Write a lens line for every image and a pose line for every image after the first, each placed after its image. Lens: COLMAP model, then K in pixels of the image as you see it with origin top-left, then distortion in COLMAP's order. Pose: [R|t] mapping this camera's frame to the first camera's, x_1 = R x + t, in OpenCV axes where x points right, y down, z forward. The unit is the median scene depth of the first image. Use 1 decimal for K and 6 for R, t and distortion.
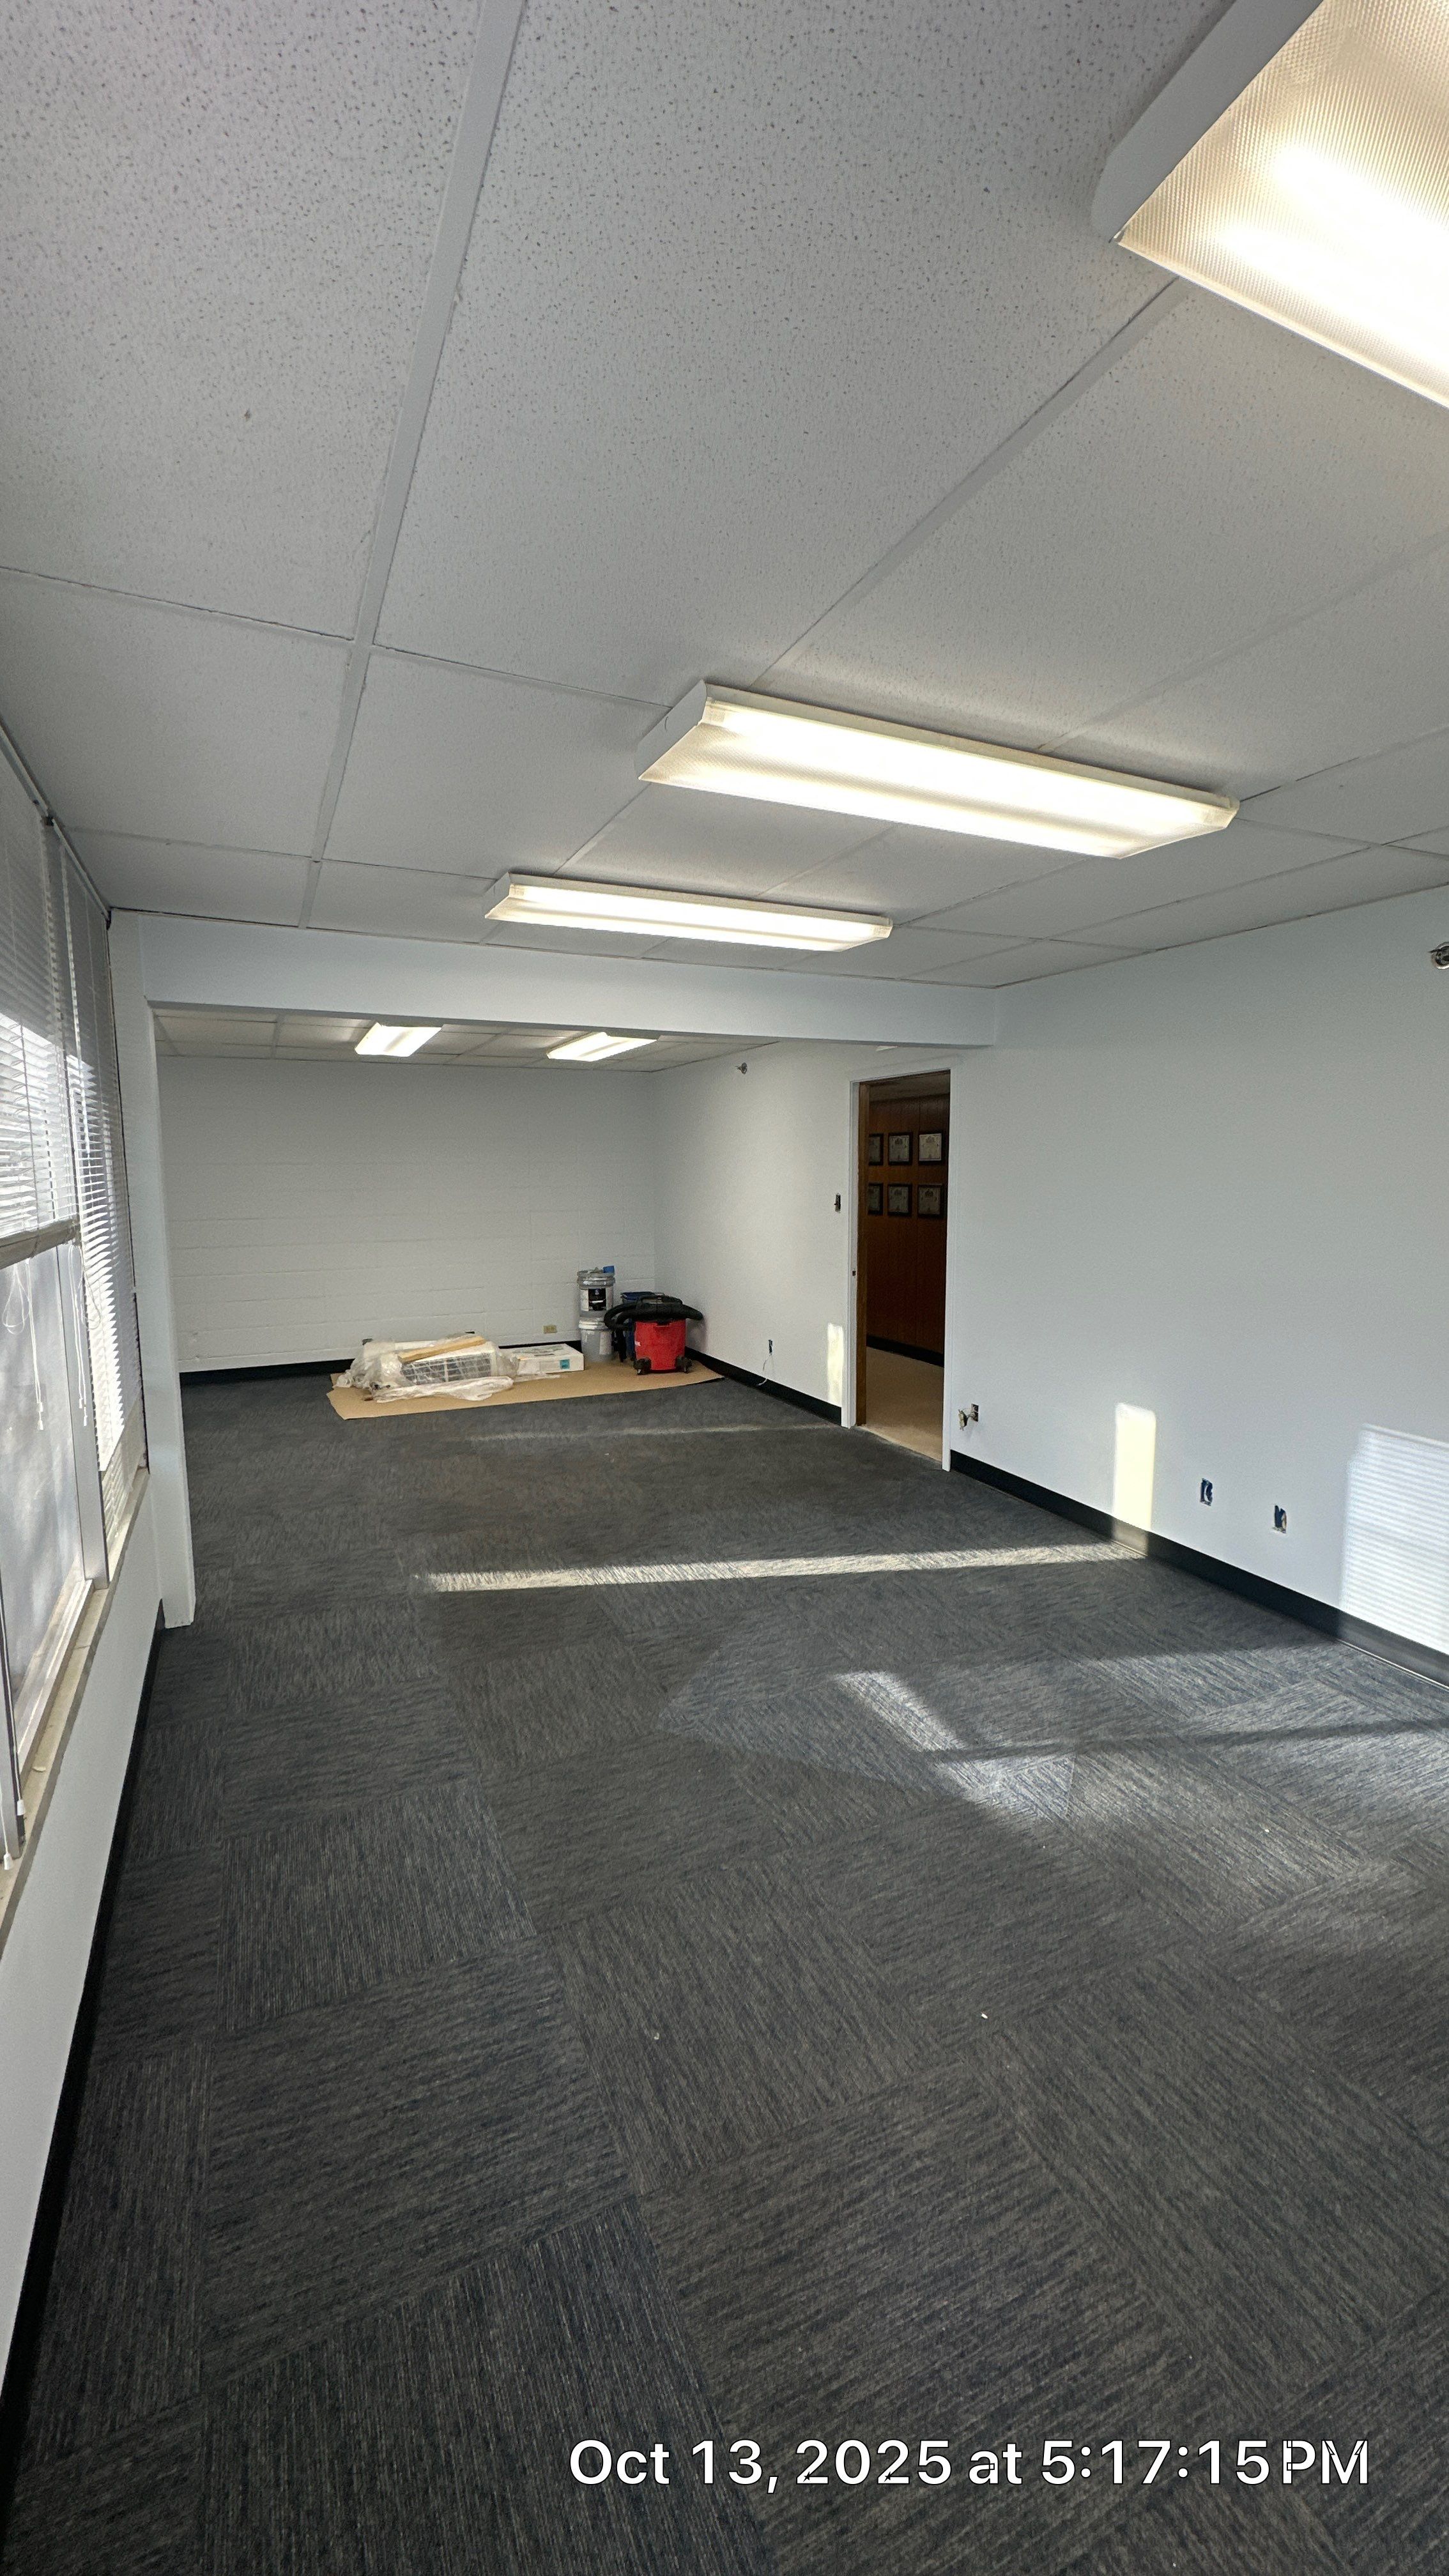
lens RADIAL K [[1019.2, 0, 723.0], [0, 1019.2, 1292.6], [0, 0, 1]] dist [-0.003087, 0.000551]
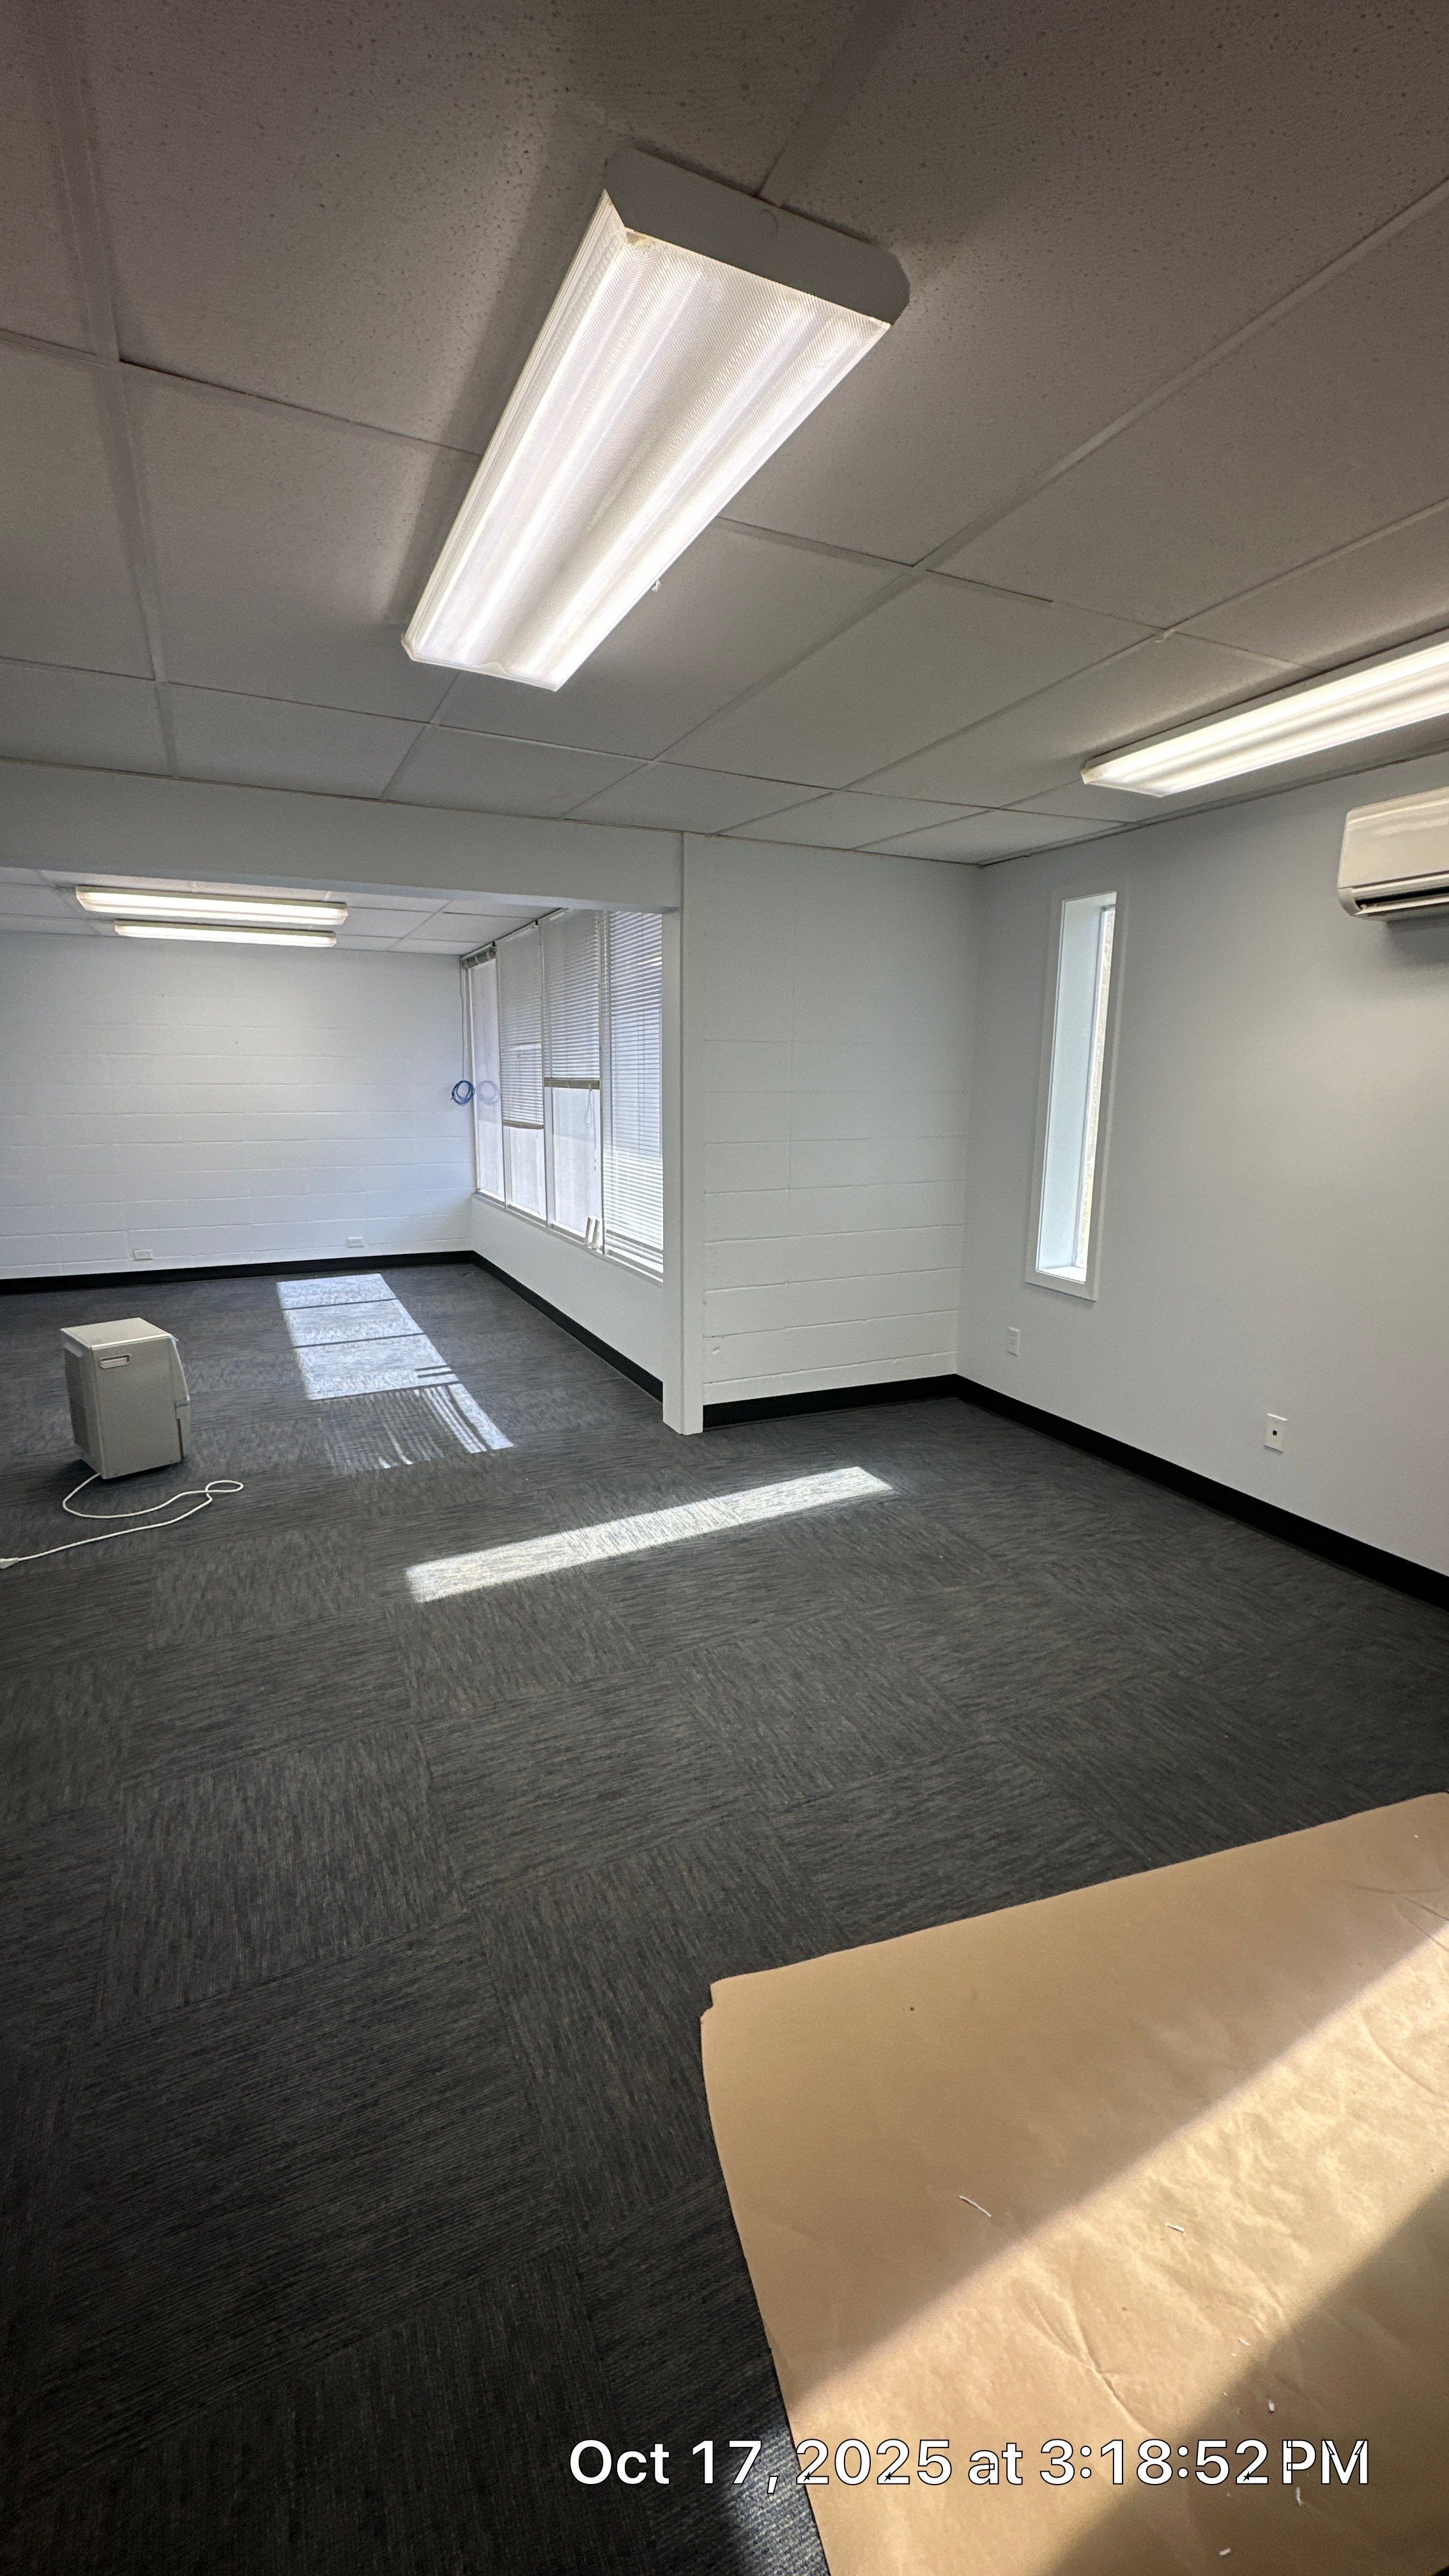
lens RADIAL K [[1019.2, 0, 725.5], [0, 1019.2, 1286.3], [0, 0, 1]] dist [-0.003087, 0.000551]
pose [[-0.999834, -0.003273, -0.017903, -0.668252], [-0.008853, 0.946927, 0.321326, -0.278591], [0.015901, 0.321431, -0.946799, 2.483364]]
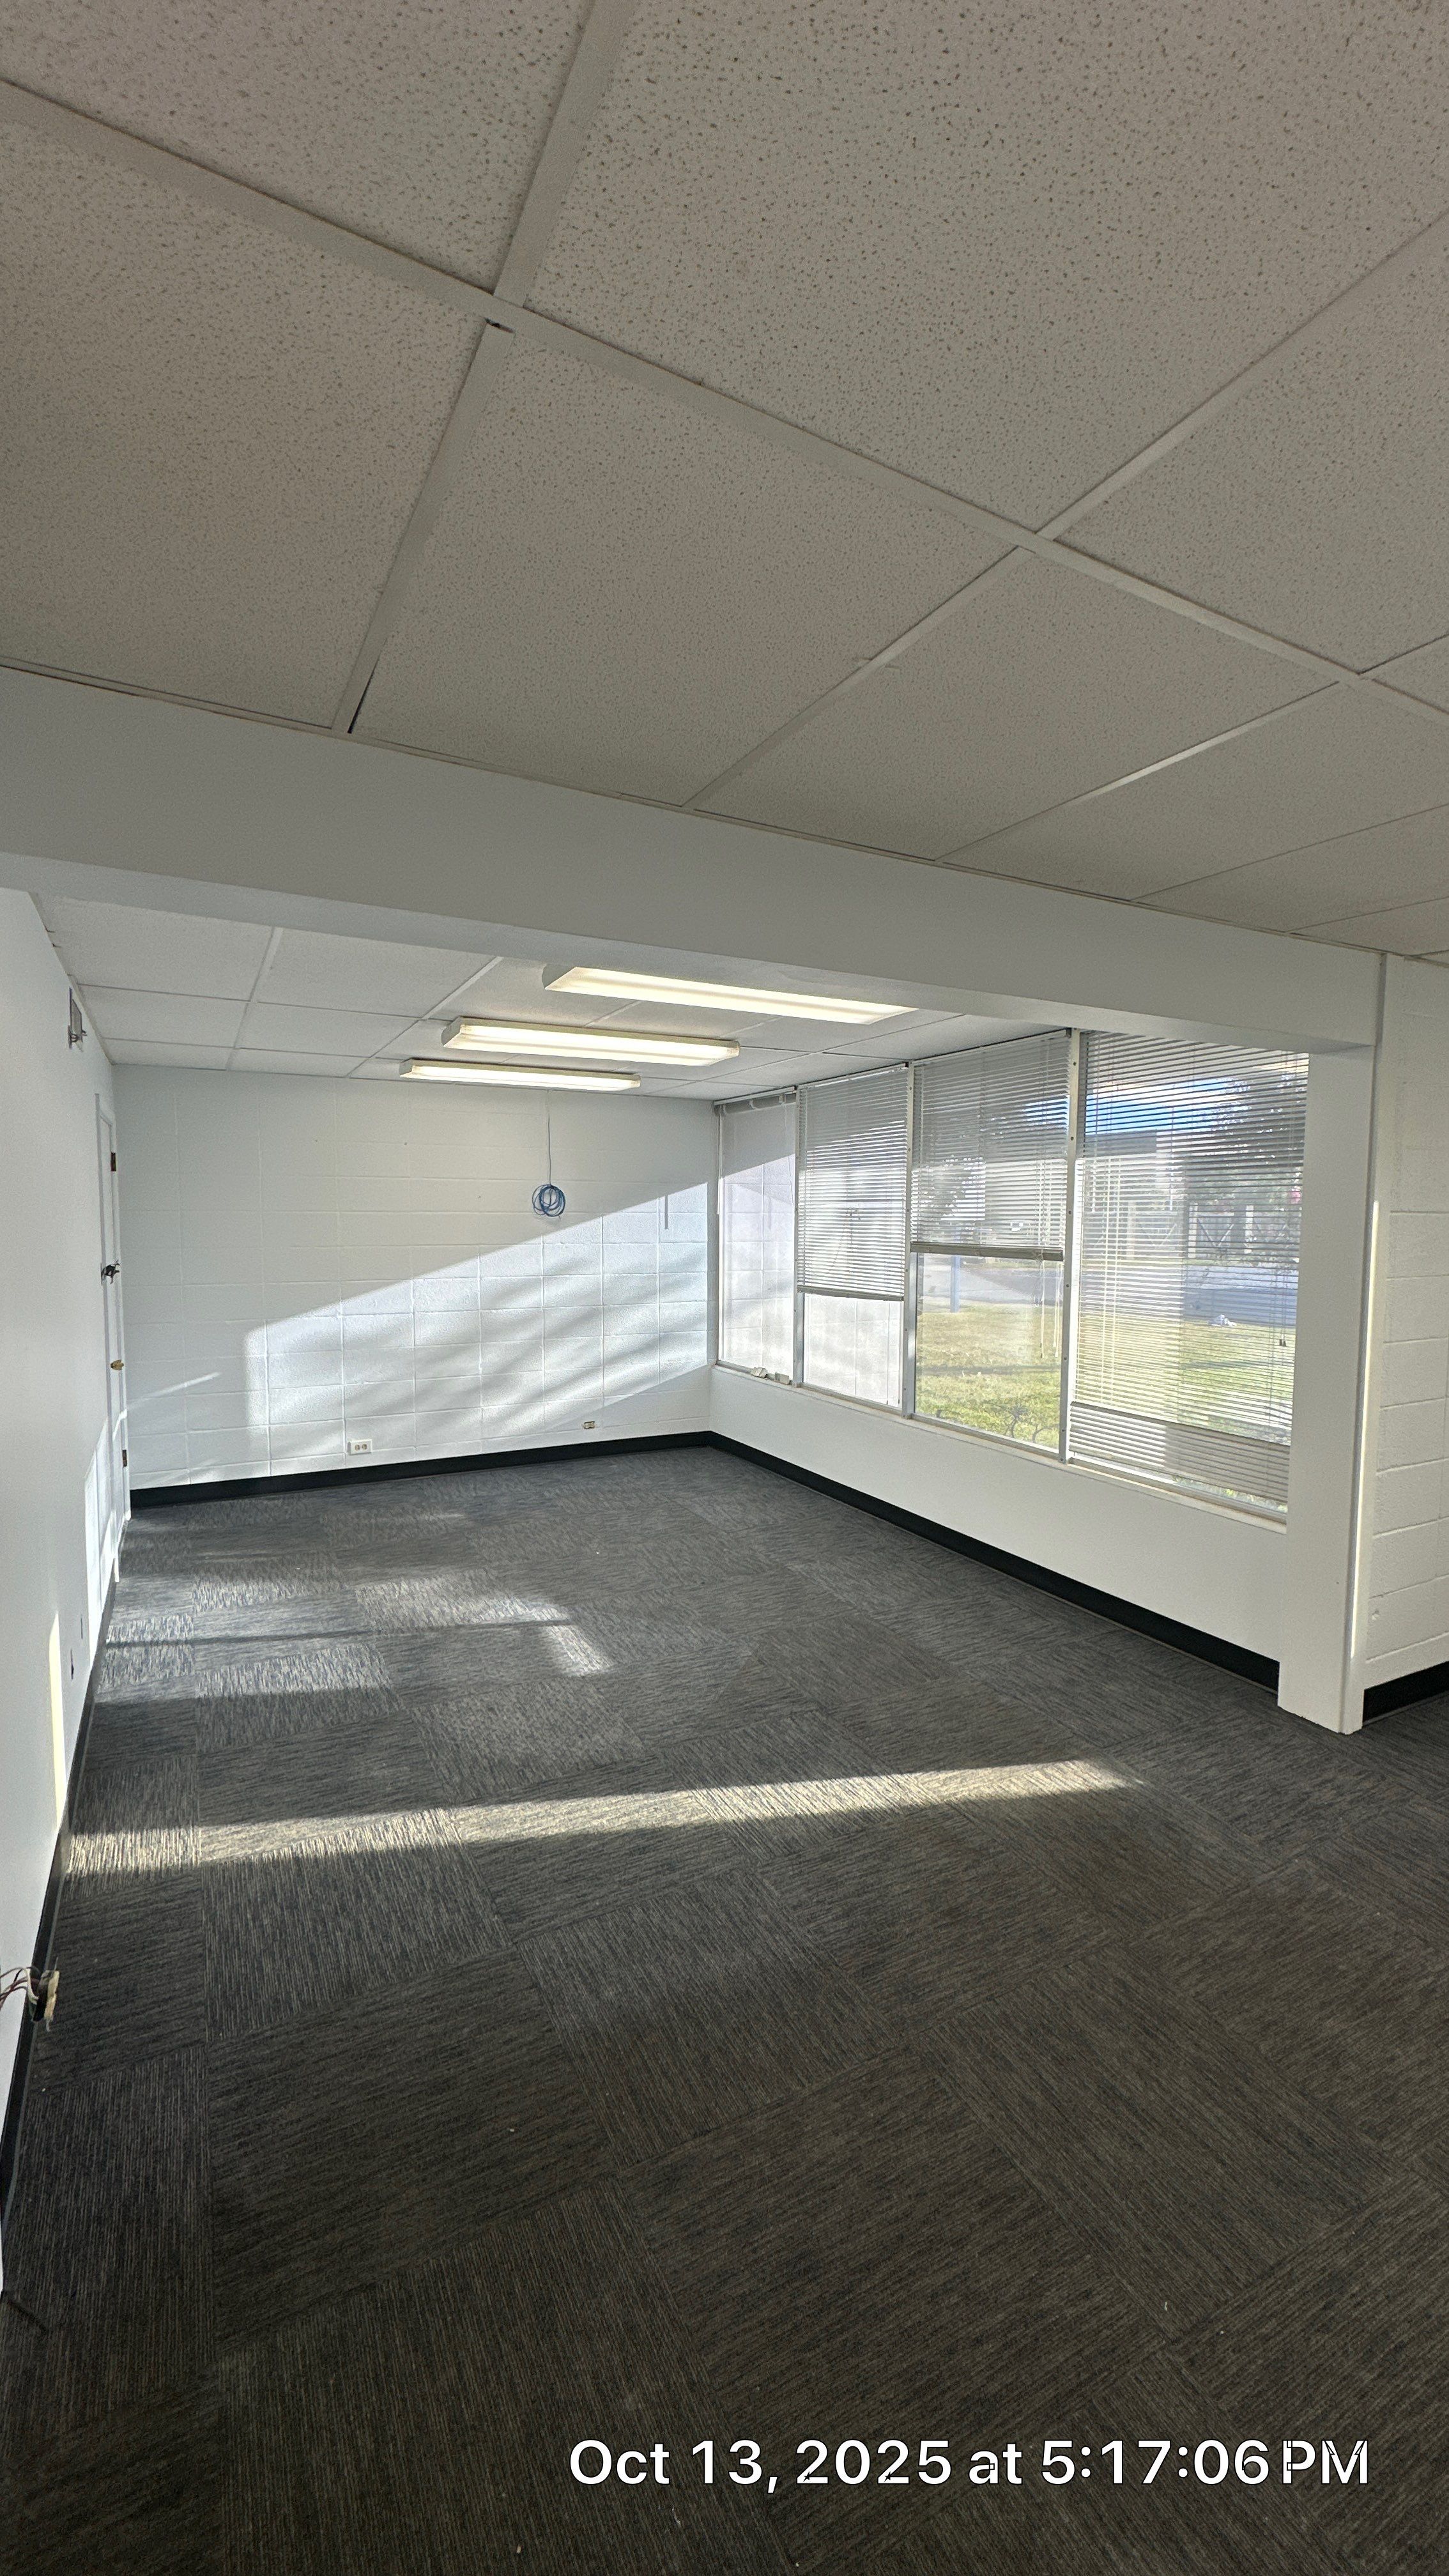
lens RADIAL K [[1019.2, 0, 724.9], [0, 1019.2, 1286.2], [0, 0, 1]] dist [-0.003087, 0.000551]
pose [[-0.998427, 0.003089, -0.055990, 0.050400], [-0.008006, 0.980401, 0.196850, -0.277610], [0.055500, 0.196988, -0.978834, 2.105437]]
